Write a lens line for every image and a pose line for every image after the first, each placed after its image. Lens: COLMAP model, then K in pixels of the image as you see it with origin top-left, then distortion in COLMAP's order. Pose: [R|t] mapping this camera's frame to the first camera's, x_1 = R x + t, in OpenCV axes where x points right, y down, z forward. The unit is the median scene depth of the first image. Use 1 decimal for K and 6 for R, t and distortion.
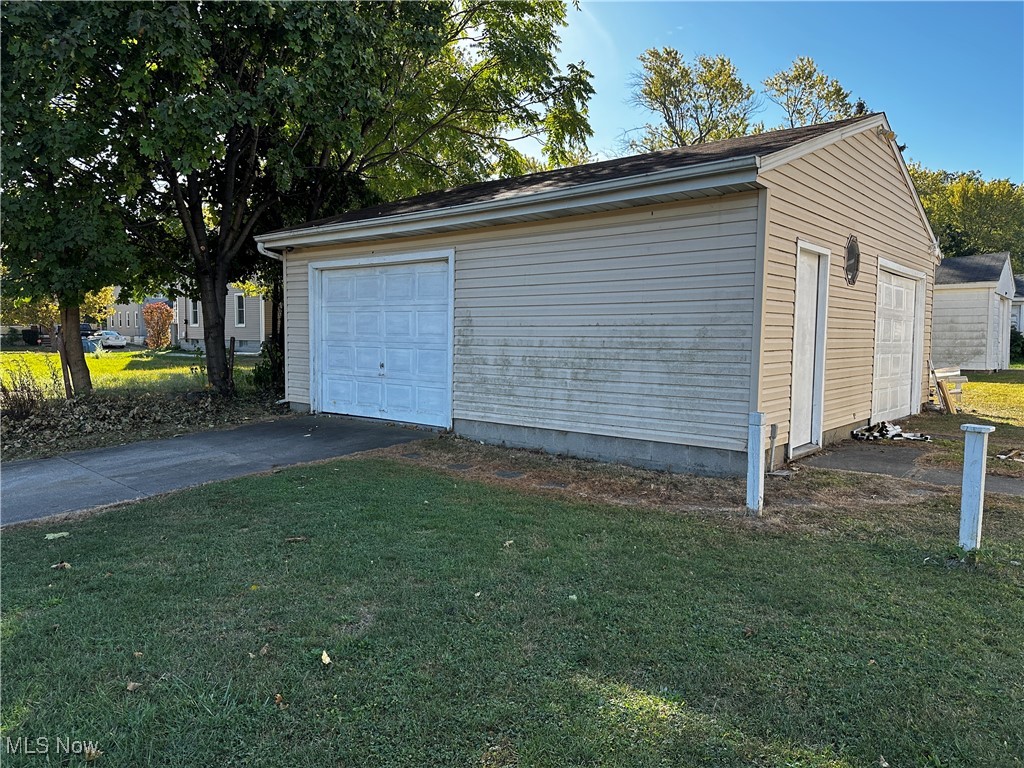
lens RADIAL K [[718.1, 0, 508.3], [0, 718.1, 385.1], [0, 0, 1]] dist [0.010378, 0.002035]
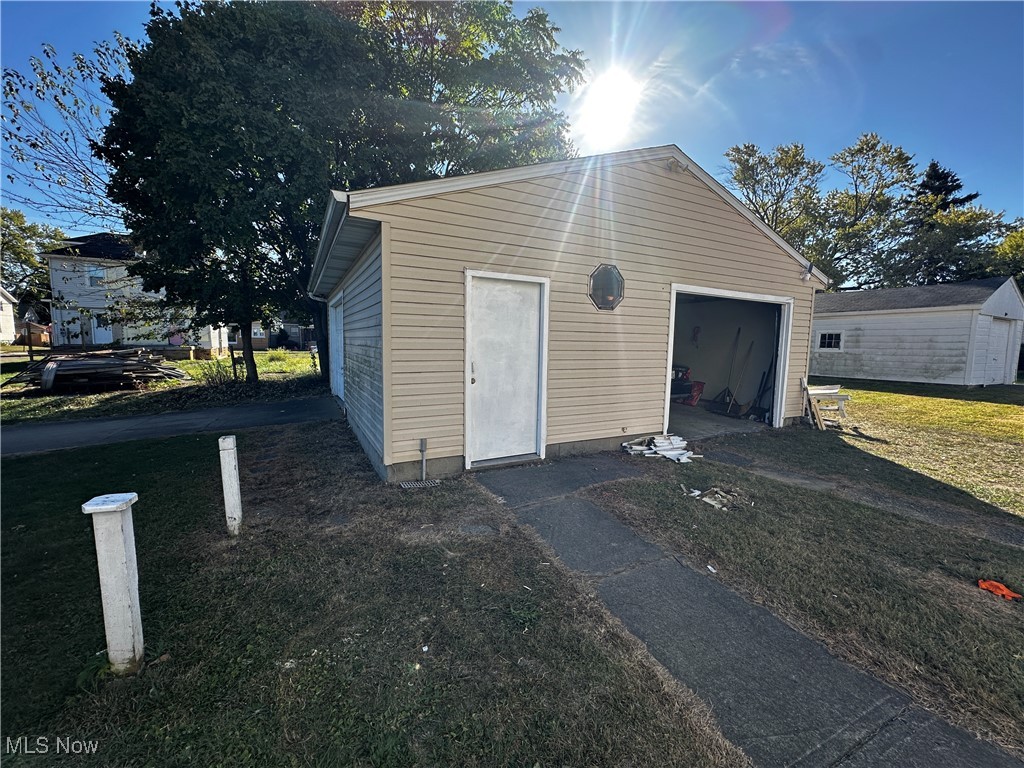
lens RADIAL K [[409.6, 0, 512.4], [0, 409.6, 384.6], [0, 0, 1]] dist [-0.002033, -0.000244]
pose [[0.926494, 0.045287, -0.373574, 0.257820], [-0.034694, 0.998784, 0.035034, -0.019538], [0.374706, -0.019498, 0.926938, 0.168165]]
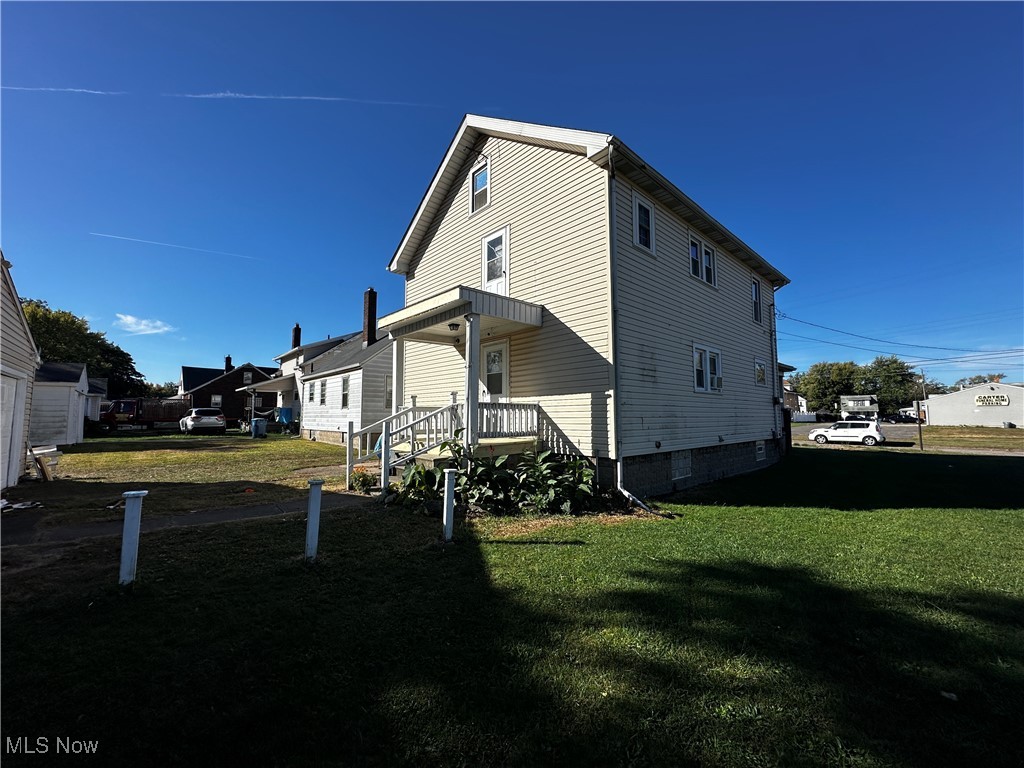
lens RADIAL K [[409.6, 0, 507.6], [0, 409.6, 381.8], [0, 0, 1]] dist [-0.002033, -0.000244]
pose [[0.130745, 0.075413, 0.988544, -0.021437], [0.073943, 0.993584, -0.085577, -0.010445], [-0.988655, 0.084285, 0.124330, 0.041000]]
